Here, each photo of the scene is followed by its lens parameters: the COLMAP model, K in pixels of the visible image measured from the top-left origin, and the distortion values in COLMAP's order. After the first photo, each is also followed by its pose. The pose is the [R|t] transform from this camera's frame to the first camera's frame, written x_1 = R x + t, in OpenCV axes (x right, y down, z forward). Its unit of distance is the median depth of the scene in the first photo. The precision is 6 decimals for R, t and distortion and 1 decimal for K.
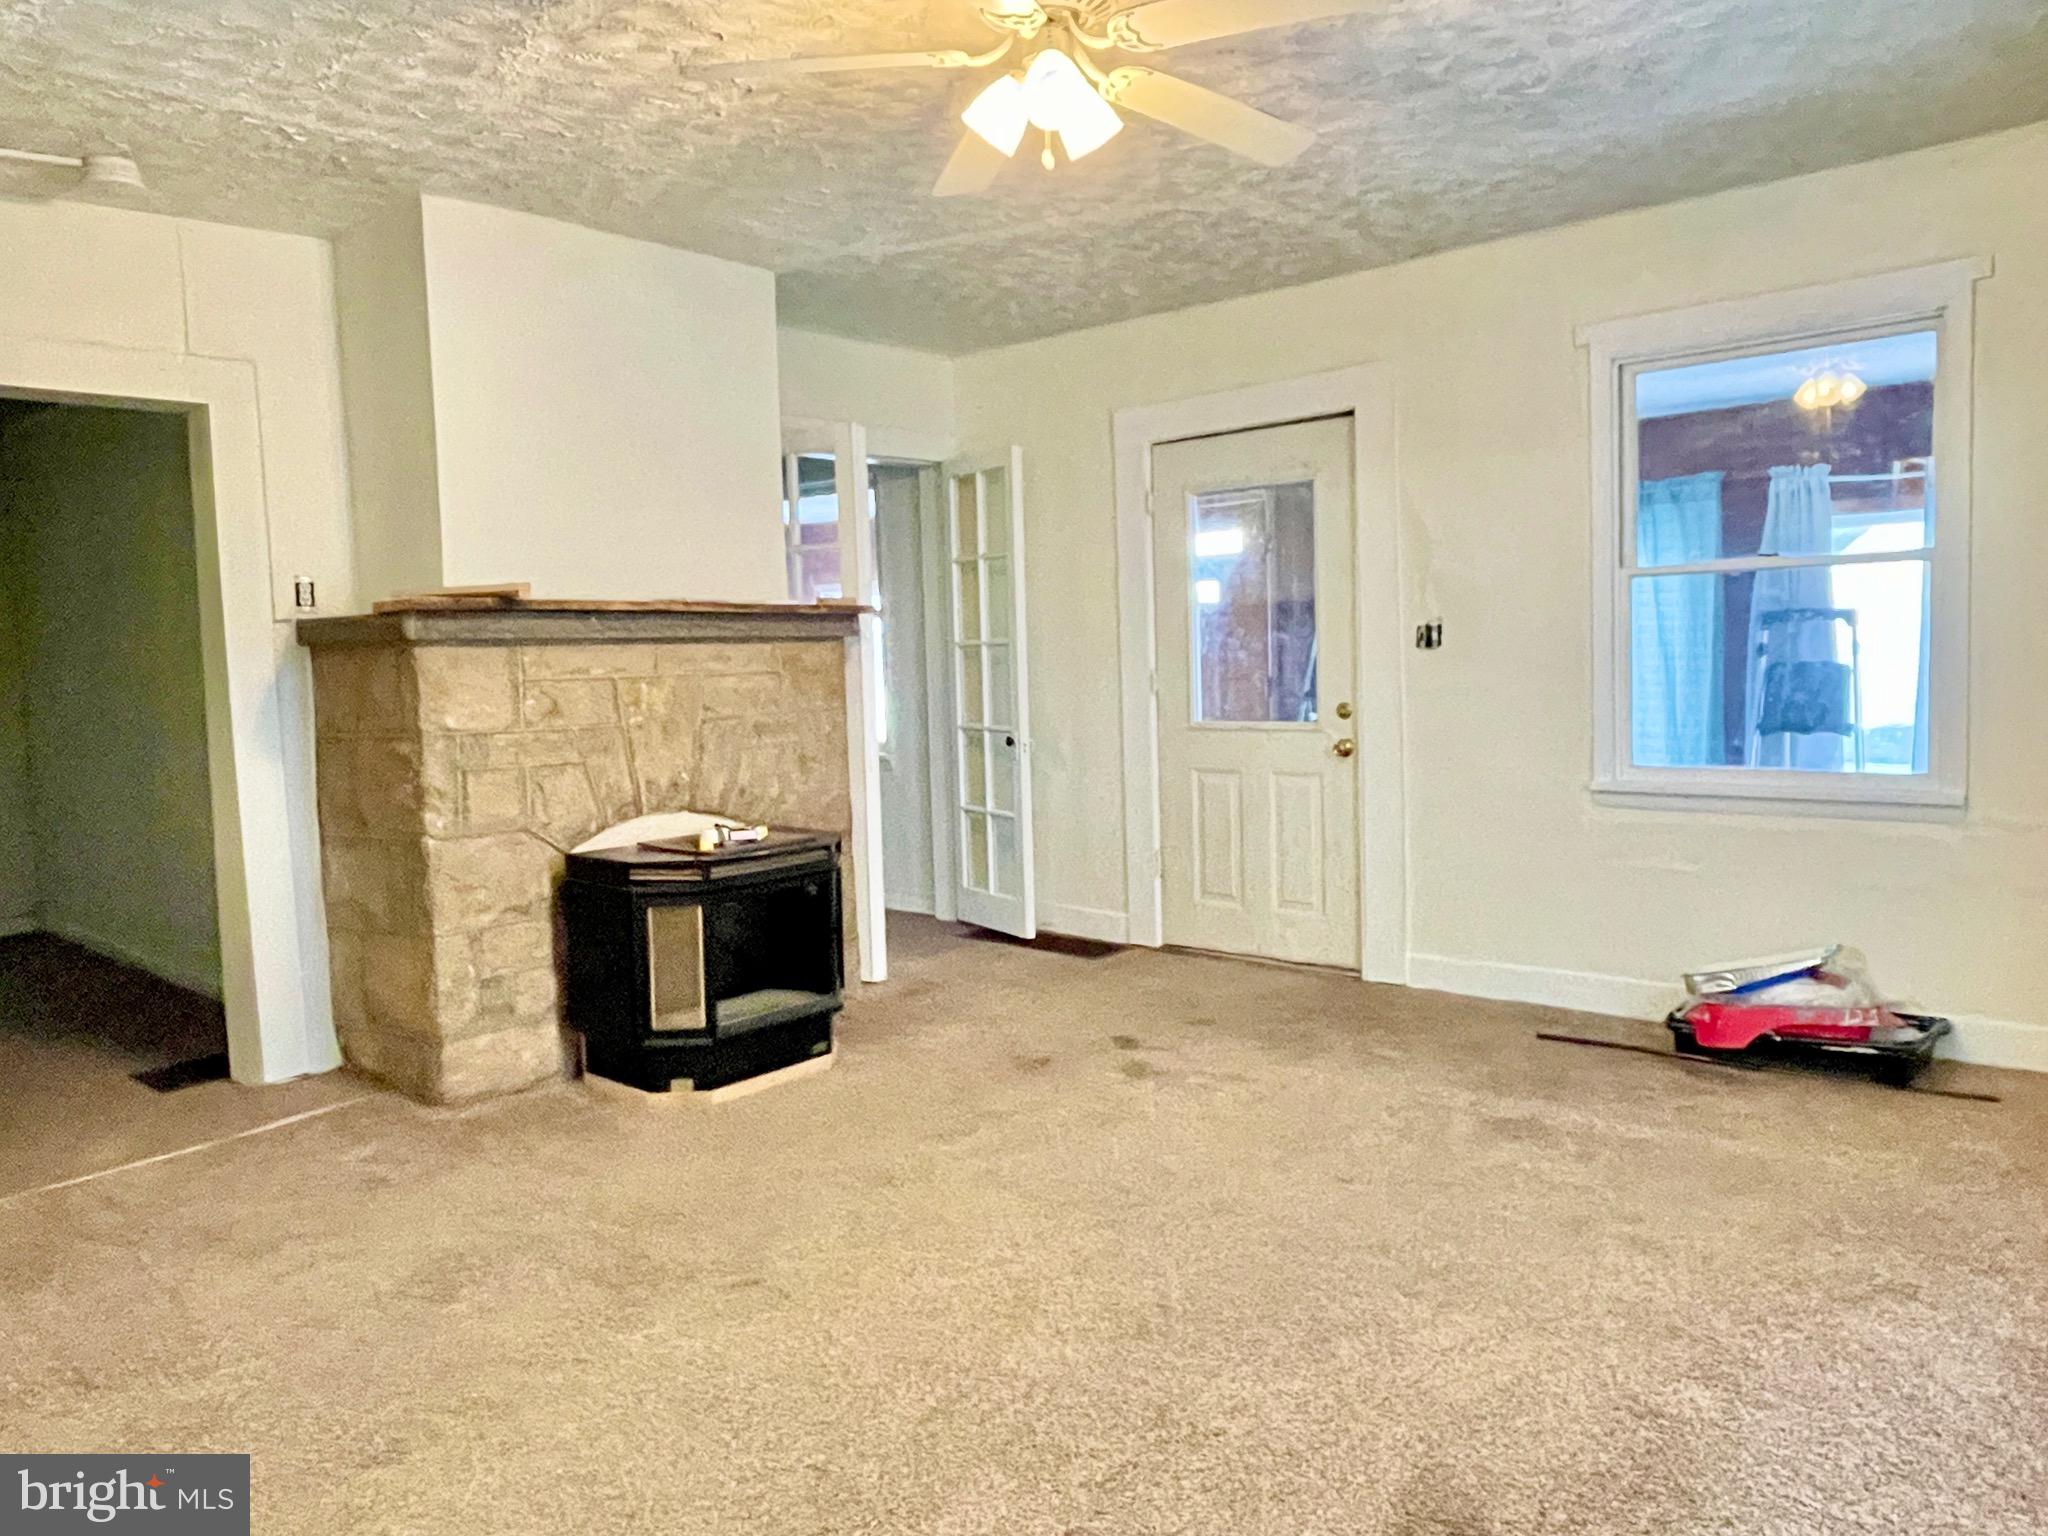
lens RADIAL K [[1421.4, 0, 1022.9], [0, 1421.4, 768.4], [0, 0, 1]] dist [0.012536, -0.019377]
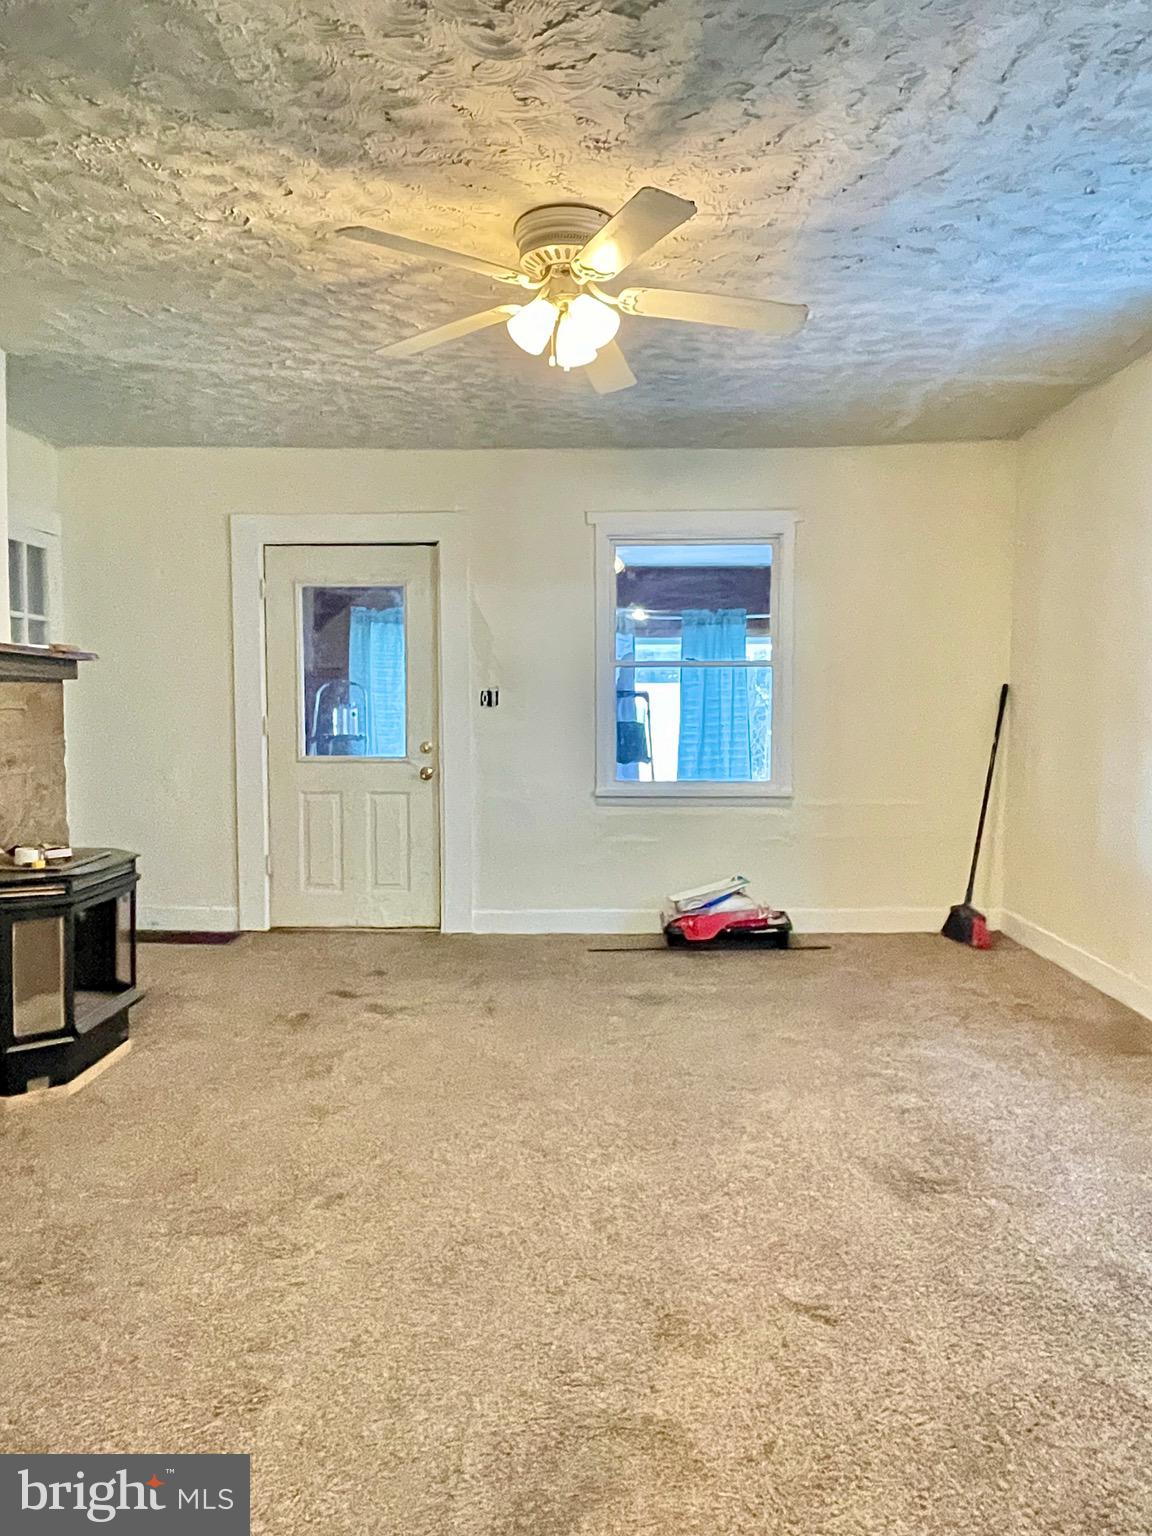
lens RADIAL K [[1054.7, 0, 577.5], [0, 1054.7, 765.0], [0, 0, 1]] dist [0.013318, -0.007797]
pose [[0.762054, -0.004876, 0.647495, -0.423662], [0.028130, 0.999277, -0.025582, 0.010683], [-0.646902, 0.037709, 0.761640, 0.104042]]
